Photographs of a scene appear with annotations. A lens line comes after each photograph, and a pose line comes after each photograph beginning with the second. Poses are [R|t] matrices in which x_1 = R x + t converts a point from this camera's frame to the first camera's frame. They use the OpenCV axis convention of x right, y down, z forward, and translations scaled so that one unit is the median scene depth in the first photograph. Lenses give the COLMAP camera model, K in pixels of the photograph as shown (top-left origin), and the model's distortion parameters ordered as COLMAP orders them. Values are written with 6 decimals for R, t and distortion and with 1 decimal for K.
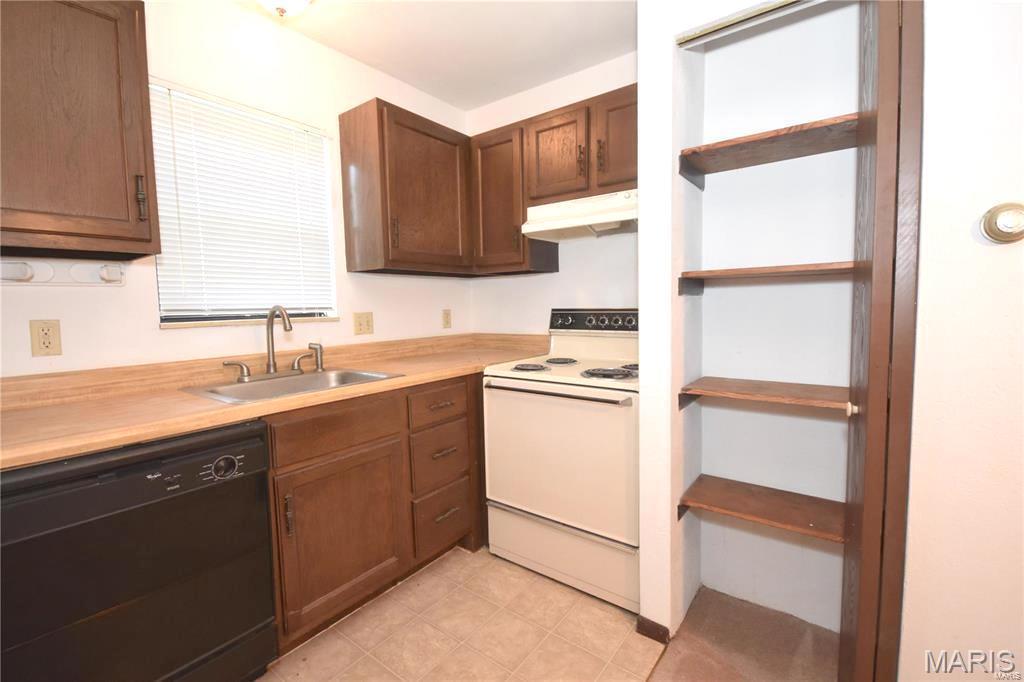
lens RADIAL K [[451.9, 0, 515.7], [0, 451.9, 337.4], [0, 0, 1]] dist [-0.005741, -0.000202]
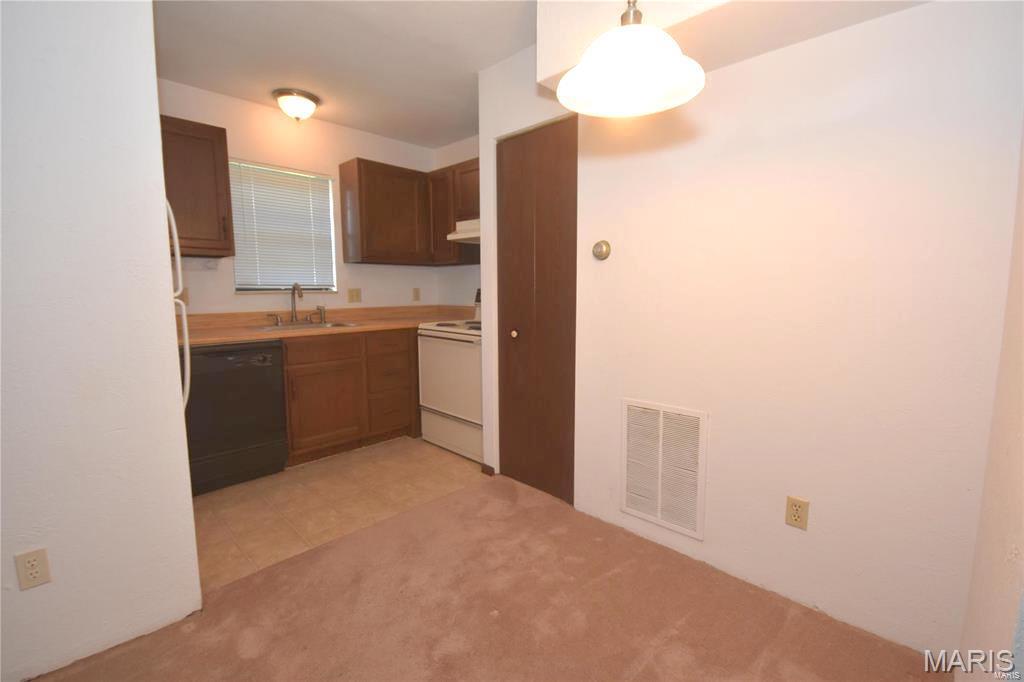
lens RADIAL K [[451.9, 0, 514.0], [0, 451.9, 340.4], [0, 0, 1]] dist [-0.005741, -0.000202]
pose [[0.991327, 0.036240, -0.126323, 0.501191], [-0.030265, 0.998345, 0.048902, 0.037477], [0.127887, -0.044655, 0.990783, -0.597479]]
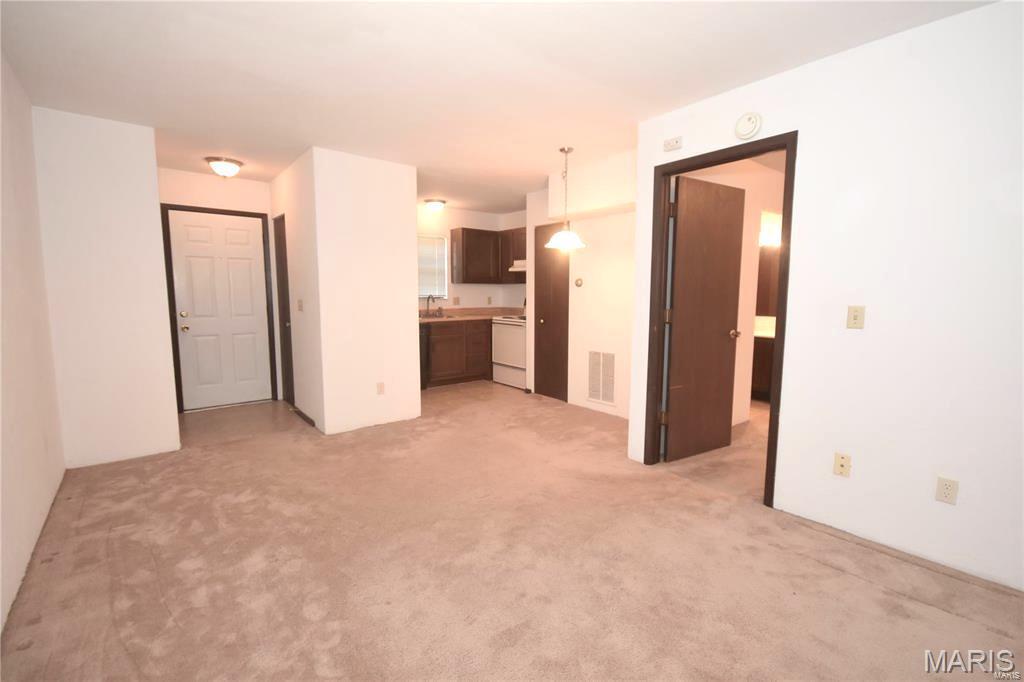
lens RADIAL K [[451.9, 0, 514.9], [0, 451.9, 341.8], [0, 0, 1]] dist [-0.005741, -0.000202]
pose [[0.970447, 0.051301, -0.235799, 0.825470], [-0.041301, 0.998033, 0.047159, 0.087091], [0.237754, -0.036026, 0.970657, -1.967831]]
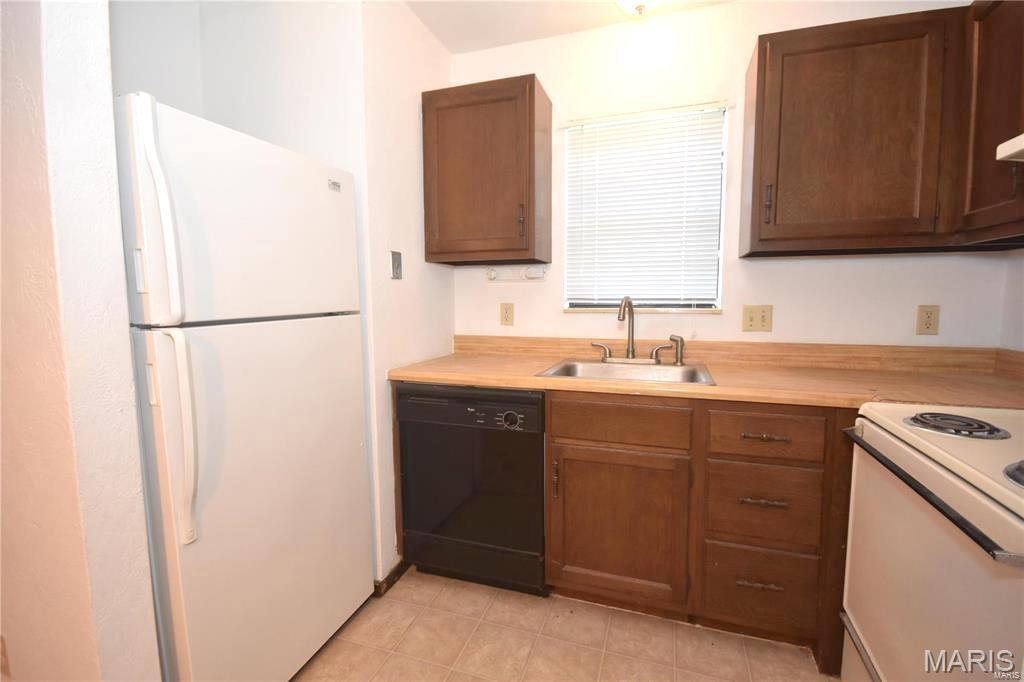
lens RADIAL K [[451.9, 0, 517.2], [0, 451.9, 335.1], [0, 0, 1]] dist [-0.005741, -0.000202]
pose [[0.305156, 0.099996, -0.947038, 0.378627], [-0.070443, 0.994117, 0.082269, -0.044550], [0.949693, 0.041608, 0.310405, 0.380561]]
